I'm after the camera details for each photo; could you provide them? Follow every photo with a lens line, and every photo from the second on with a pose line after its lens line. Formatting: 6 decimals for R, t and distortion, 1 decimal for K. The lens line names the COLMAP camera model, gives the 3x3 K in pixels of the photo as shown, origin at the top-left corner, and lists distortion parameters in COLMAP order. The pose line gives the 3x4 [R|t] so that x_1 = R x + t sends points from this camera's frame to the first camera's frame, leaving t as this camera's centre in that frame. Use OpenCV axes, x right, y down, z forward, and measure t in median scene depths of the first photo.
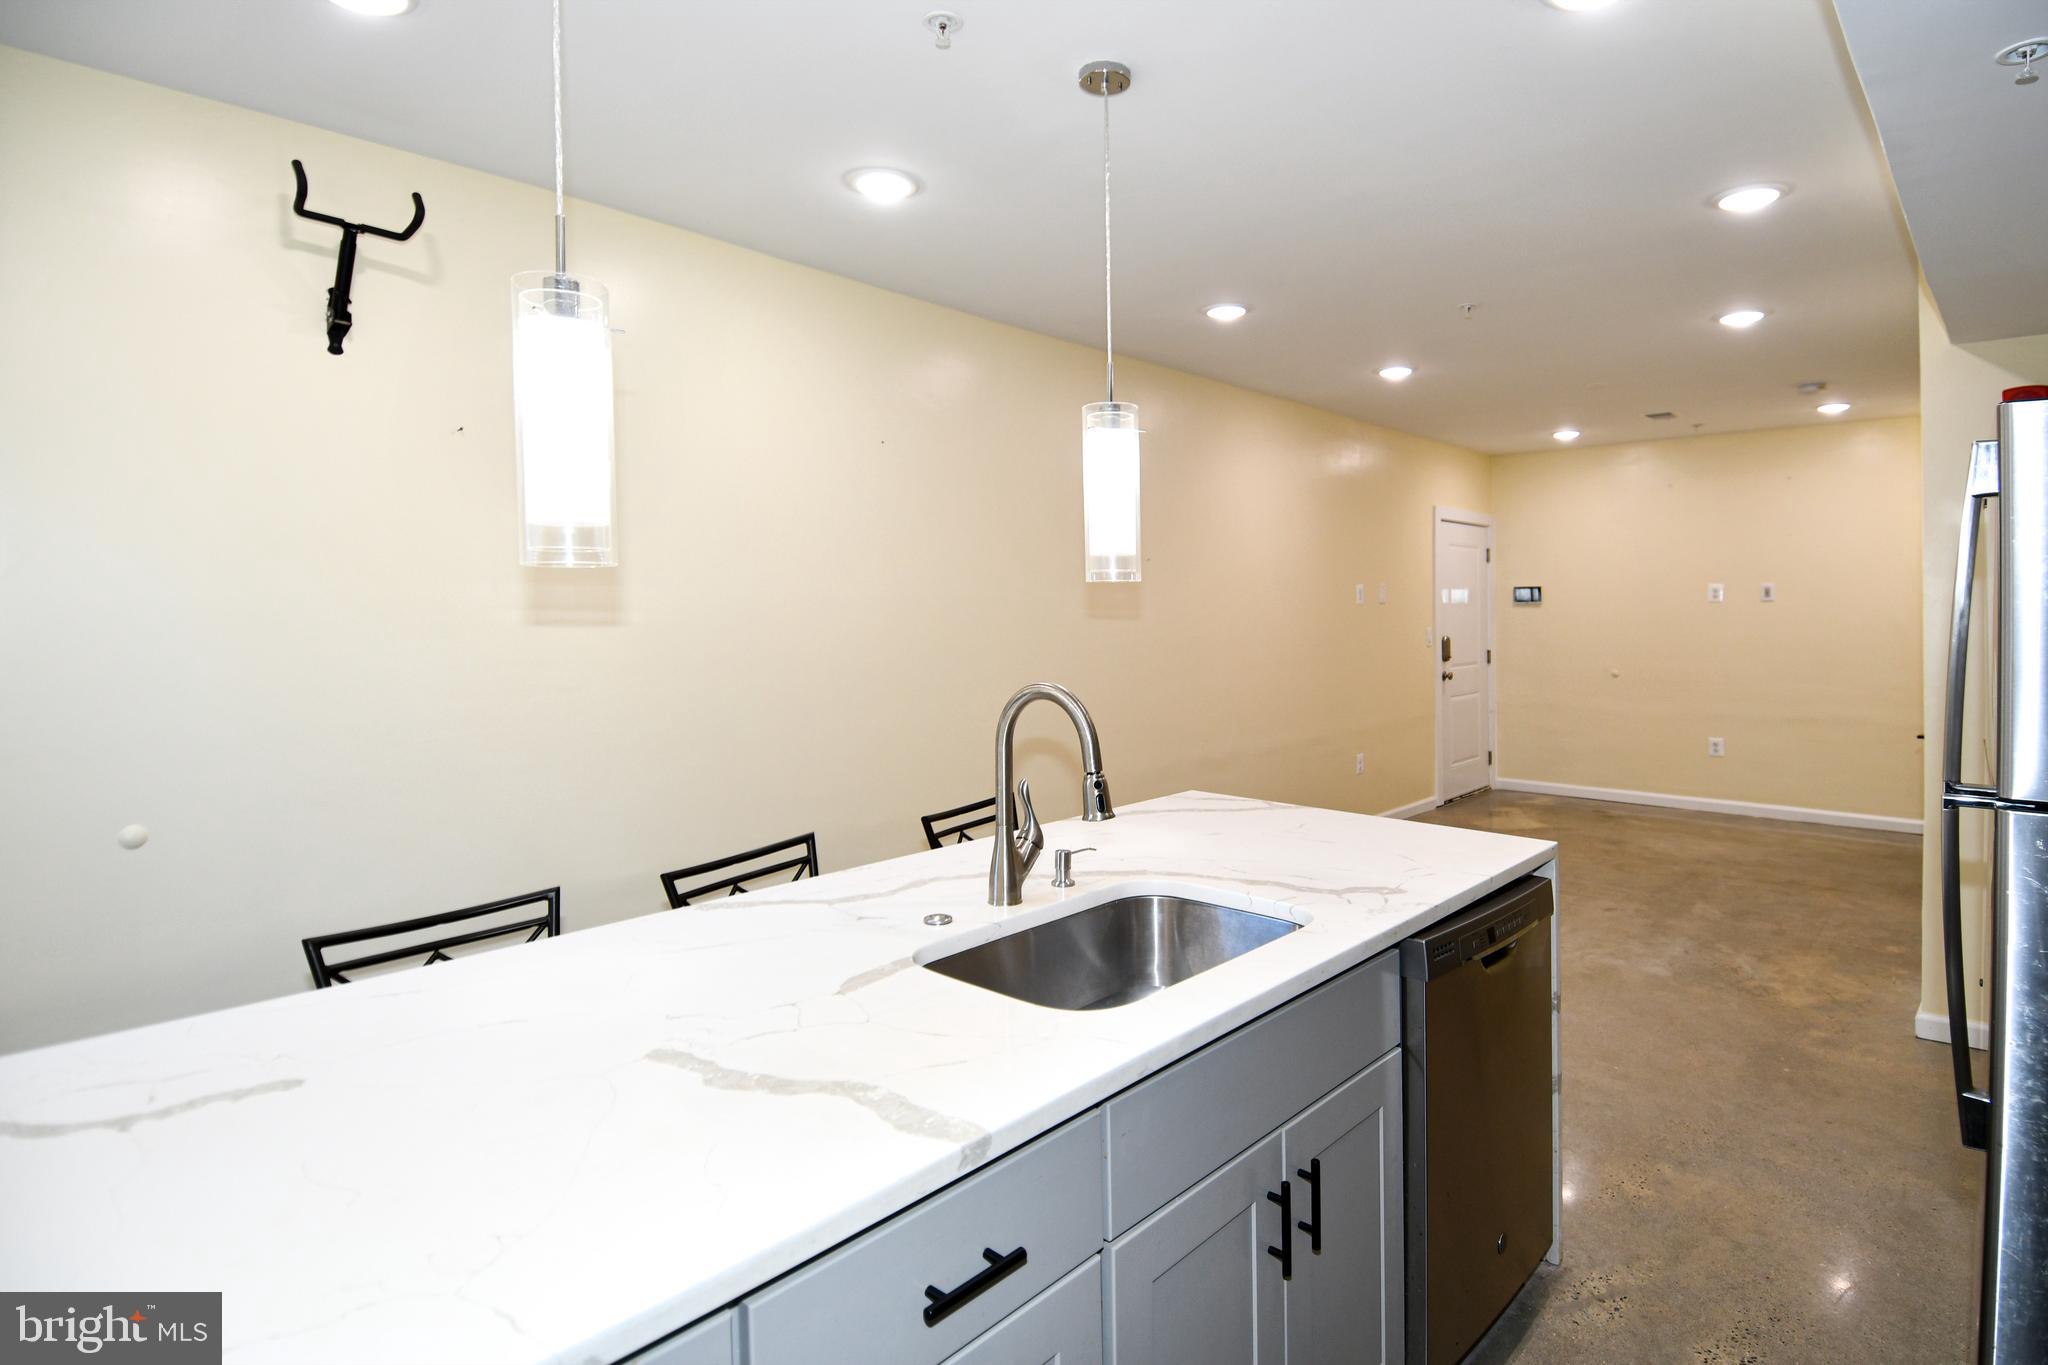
lens RADIAL K [[1059.3, 0, 1080.4], [0, 1059.3, 629.2], [0, 0, 1]] dist [0.002512, -0.028959]
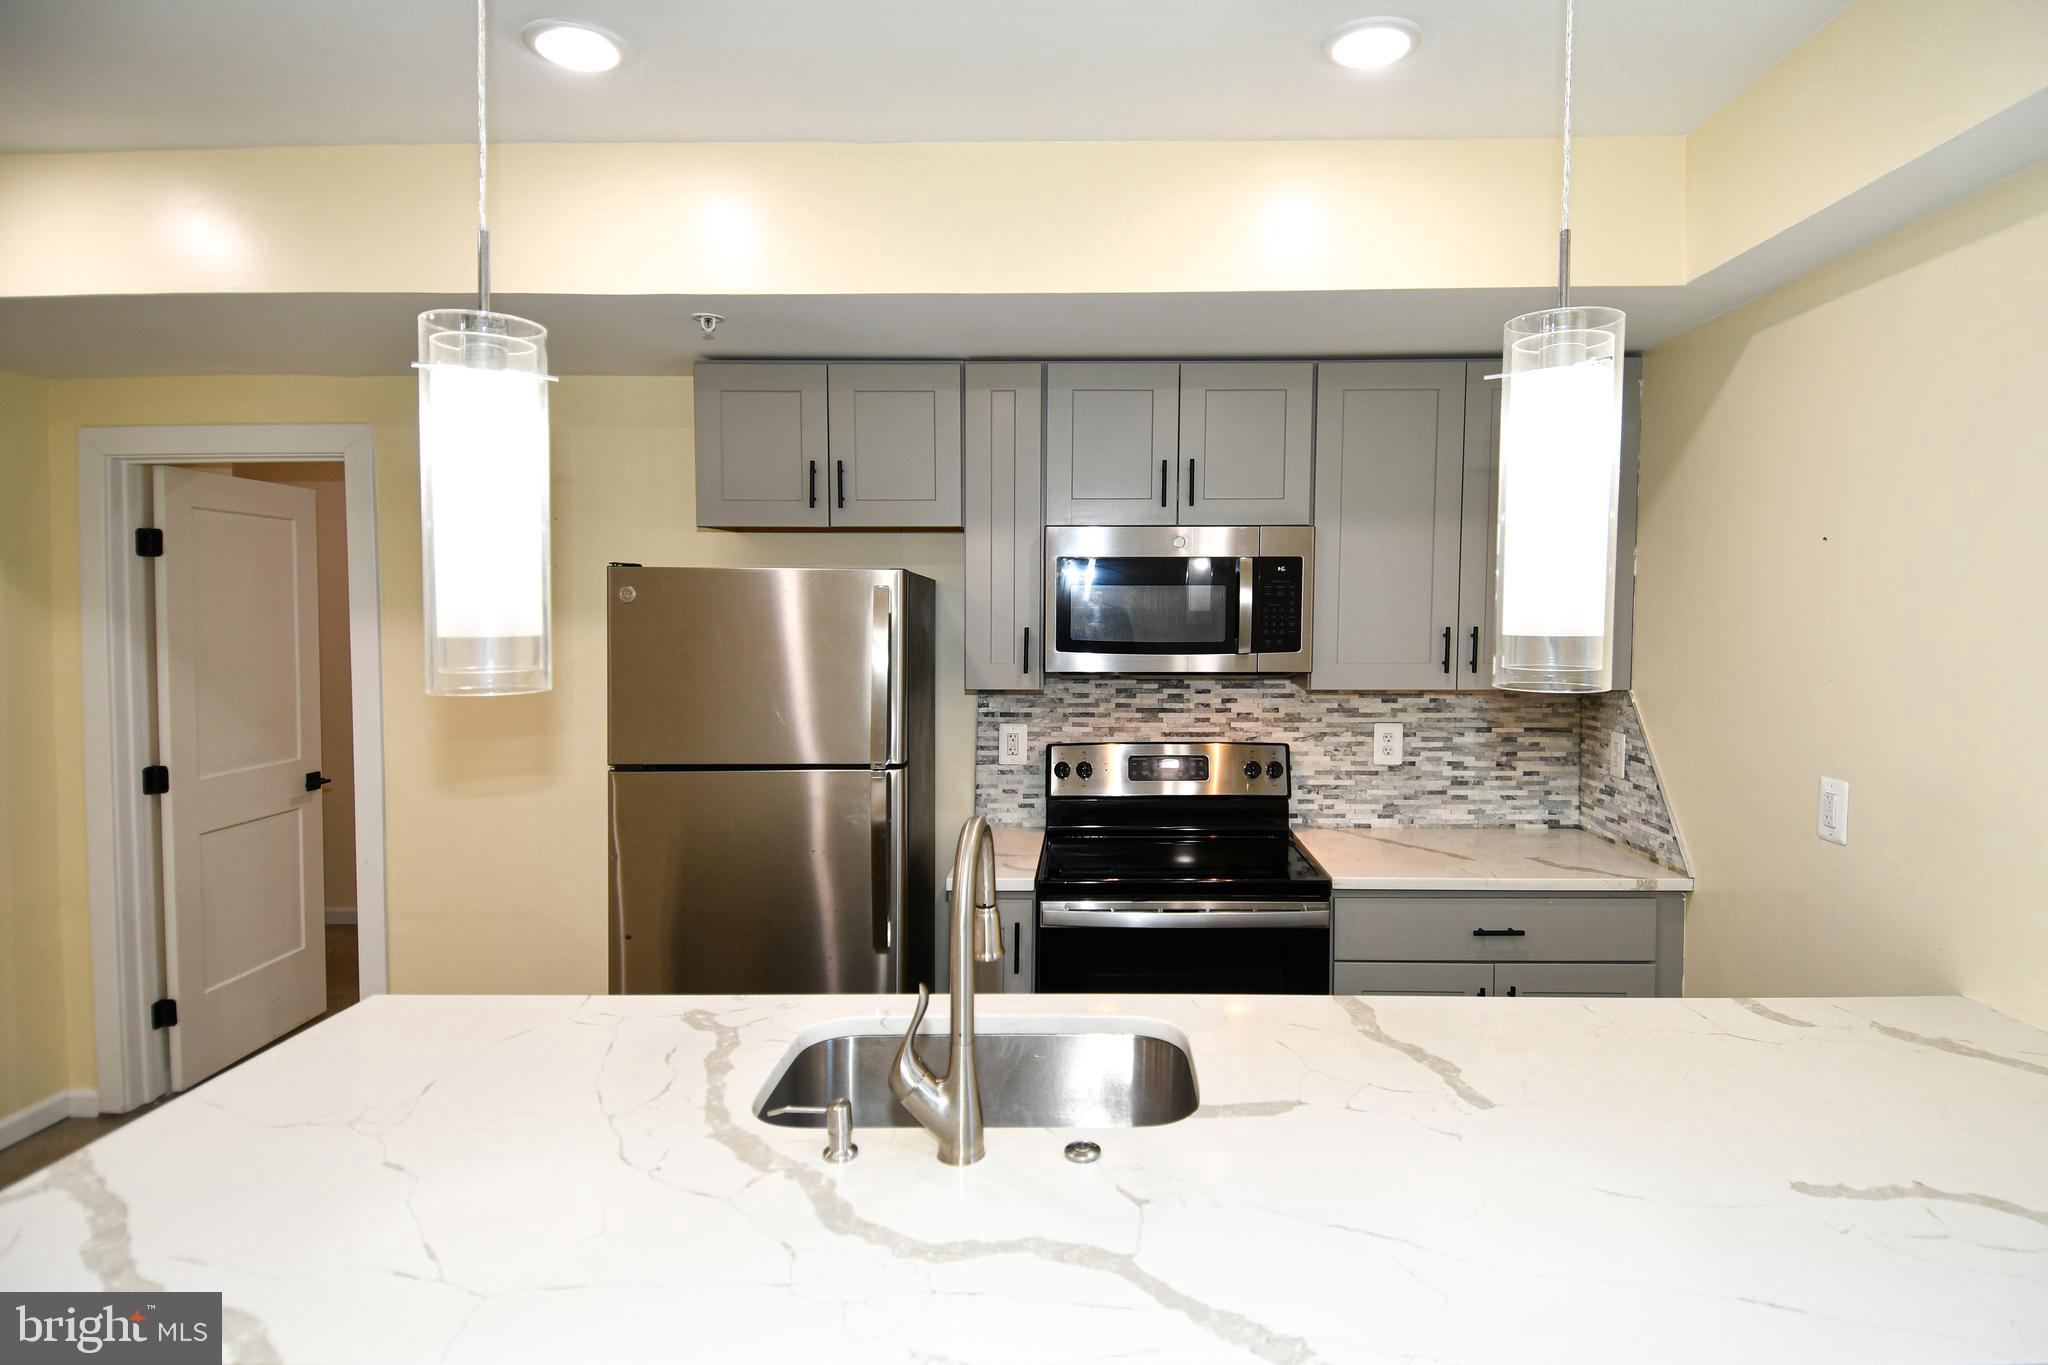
lens RADIAL K [[1124.1, 0, 1141.5], [0, 1124.1, 674.1], [0, 0, 1]] dist [0.003837, 0.000194]
pose [[-0.678405, -0.042791, 0.733441, -0.309859], [0.012278, 0.997503, 0.069553, -0.047211], [-0.734586, 0.056190, -0.676185, 0.627645]]
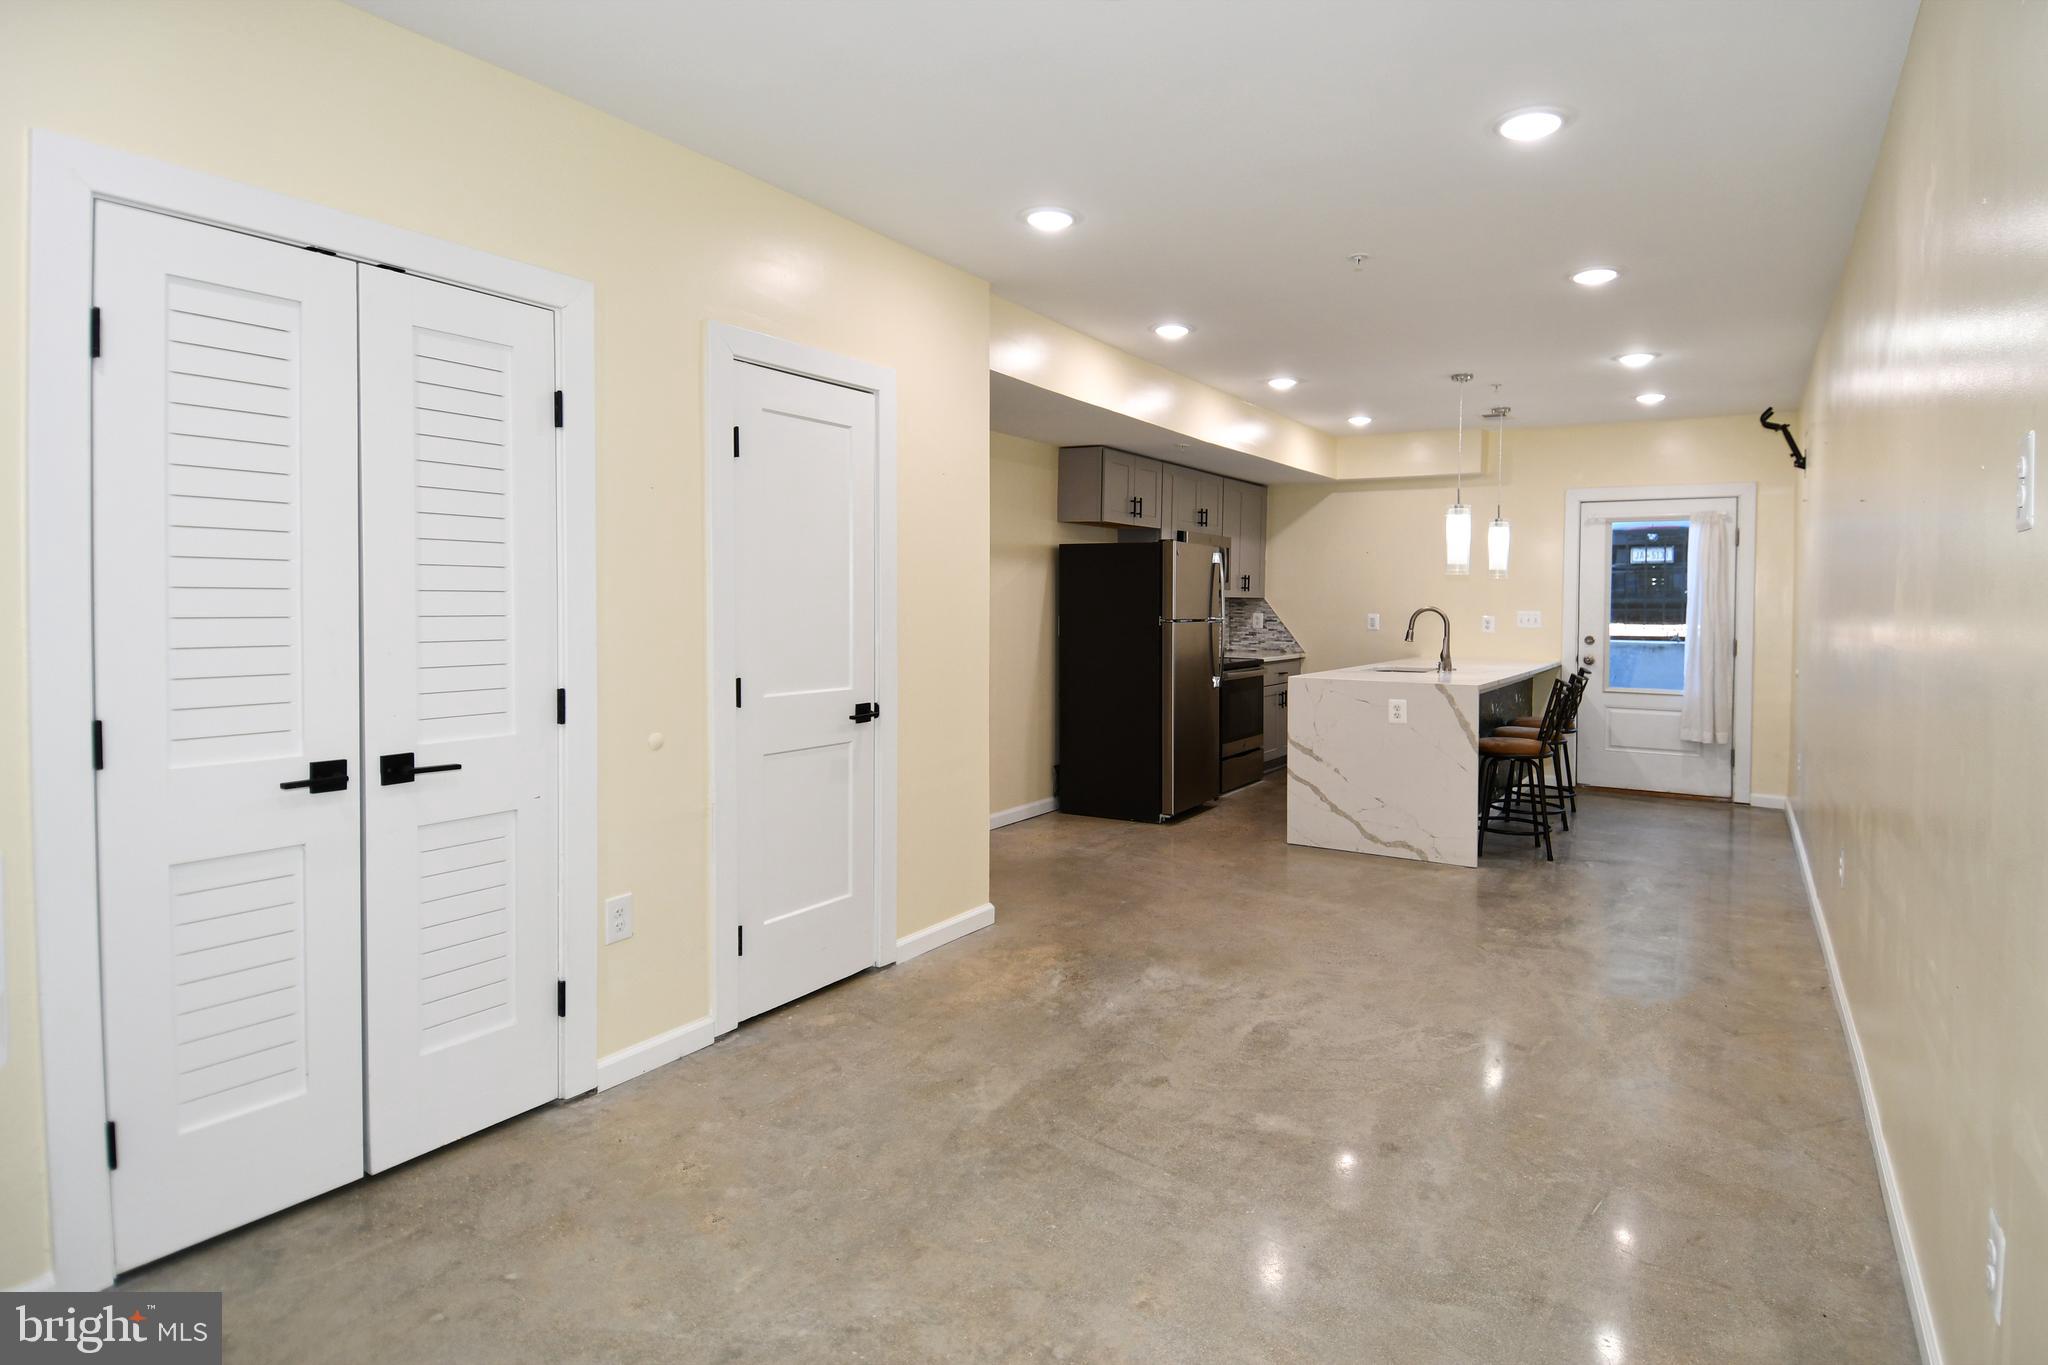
lens RADIAL K [[1042.1, 0, 1052.7], [0, 1042.1, 641.8], [0, 0, 1]] dist [0.052596, -0.044614]
pose [[-0.988714, -0.003594, -0.149774, 0.799543], [-0.013624, 0.997727, 0.065992, -0.021852], [0.149197, 0.067287, -0.986515, 1.923153]]
